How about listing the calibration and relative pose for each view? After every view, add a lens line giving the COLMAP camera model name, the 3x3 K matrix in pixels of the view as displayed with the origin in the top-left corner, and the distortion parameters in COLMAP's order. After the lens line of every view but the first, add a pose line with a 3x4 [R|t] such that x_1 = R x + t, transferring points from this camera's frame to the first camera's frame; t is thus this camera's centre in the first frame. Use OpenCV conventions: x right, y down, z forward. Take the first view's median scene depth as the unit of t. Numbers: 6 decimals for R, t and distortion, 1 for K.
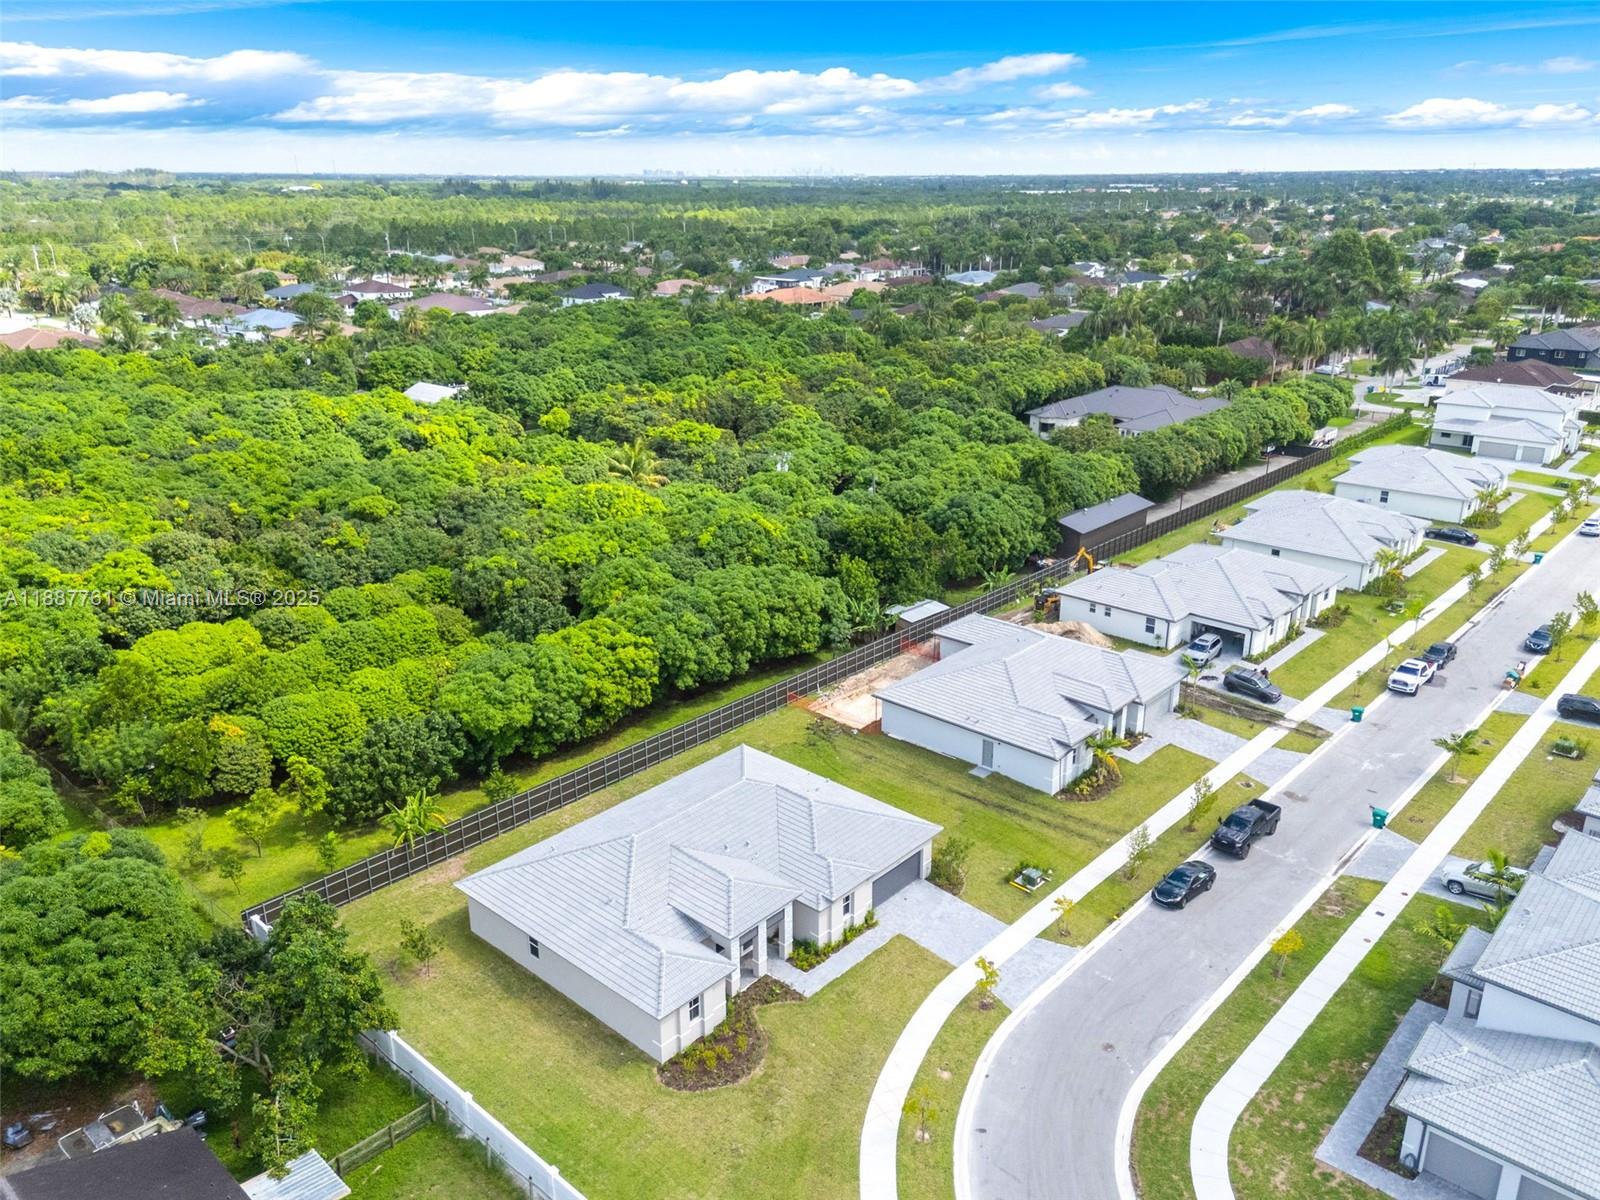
lens RADIAL K [[1203.4, 0, 800.0], [0, 1203.4, 600.0], [0, 0, 1]] dist [0.102433, -0.003259]
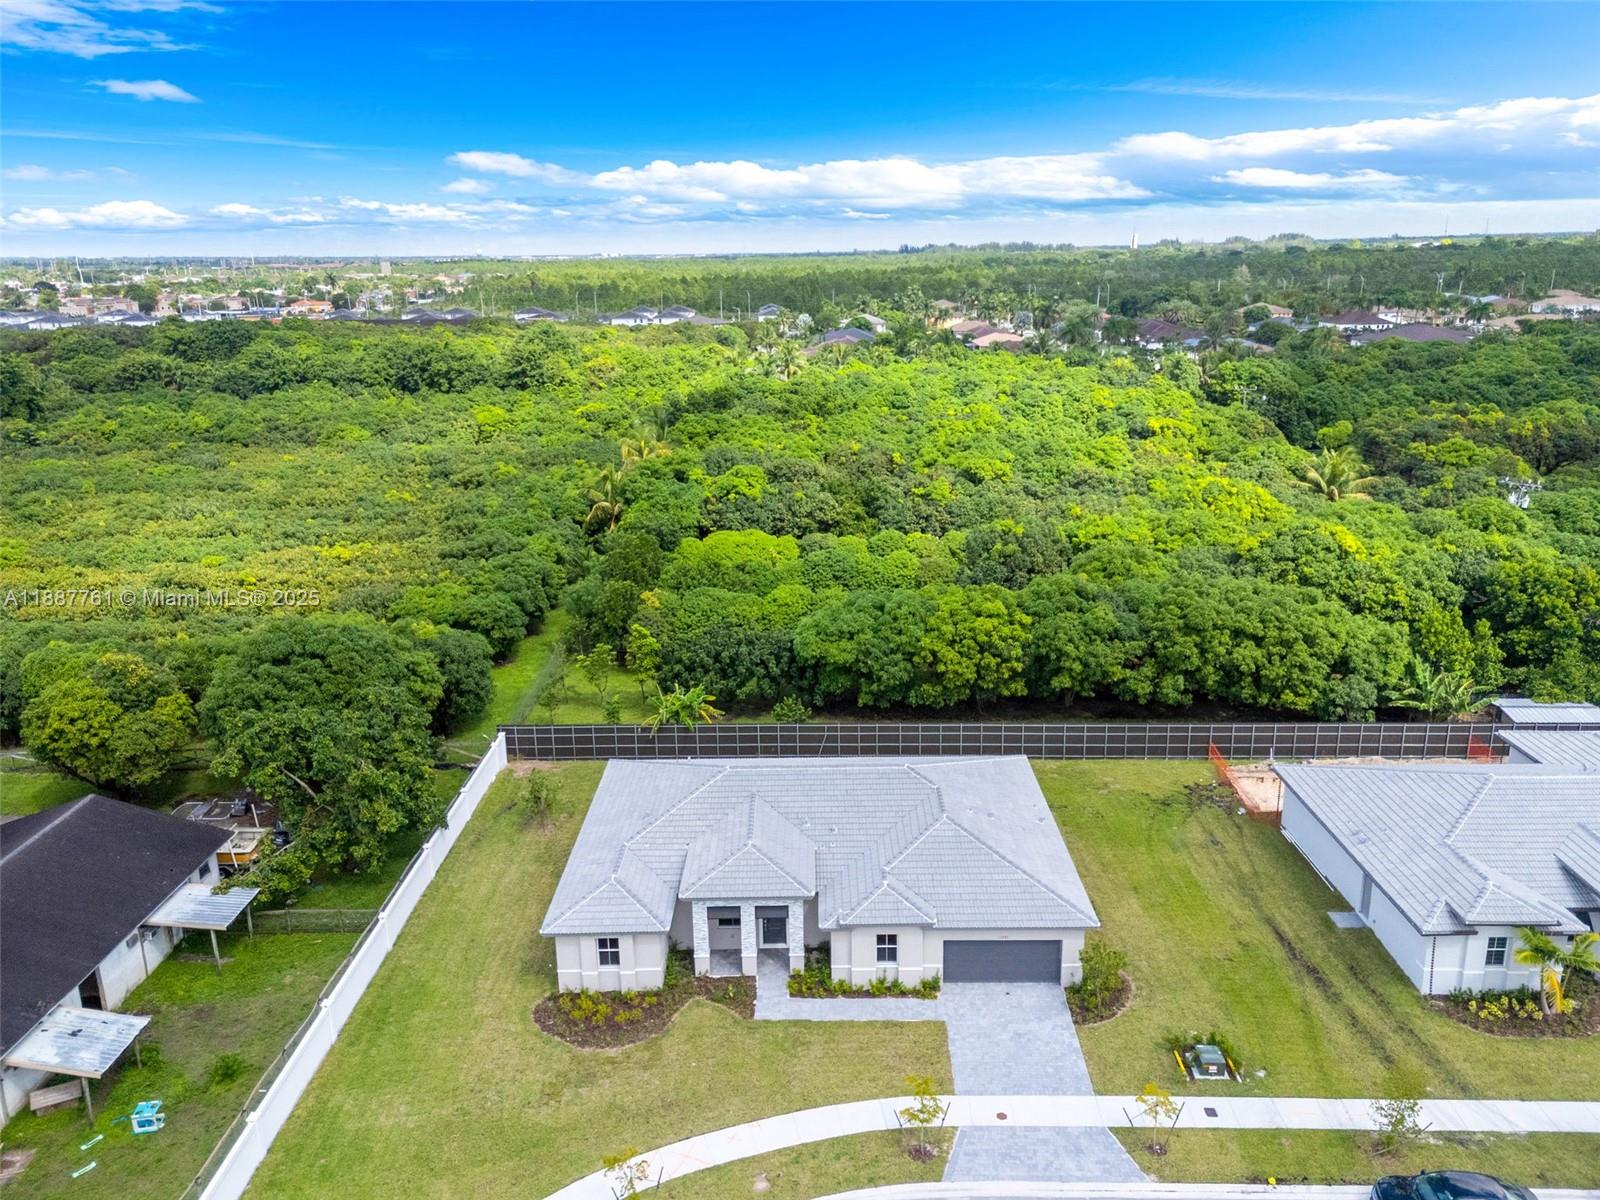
lens RADIAL K [[1203.4, 0, 800.0], [0, 1203.4, 600.0], [0, 0, 1]] dist [0.102433, -0.003259]
pose [[0.665136, 0.202478, -0.718747, 0.383961], [-0.237669, 0.969884, 0.053284, 0.013928], [0.707889, 0.135383, 0.693227, 0.323687]]
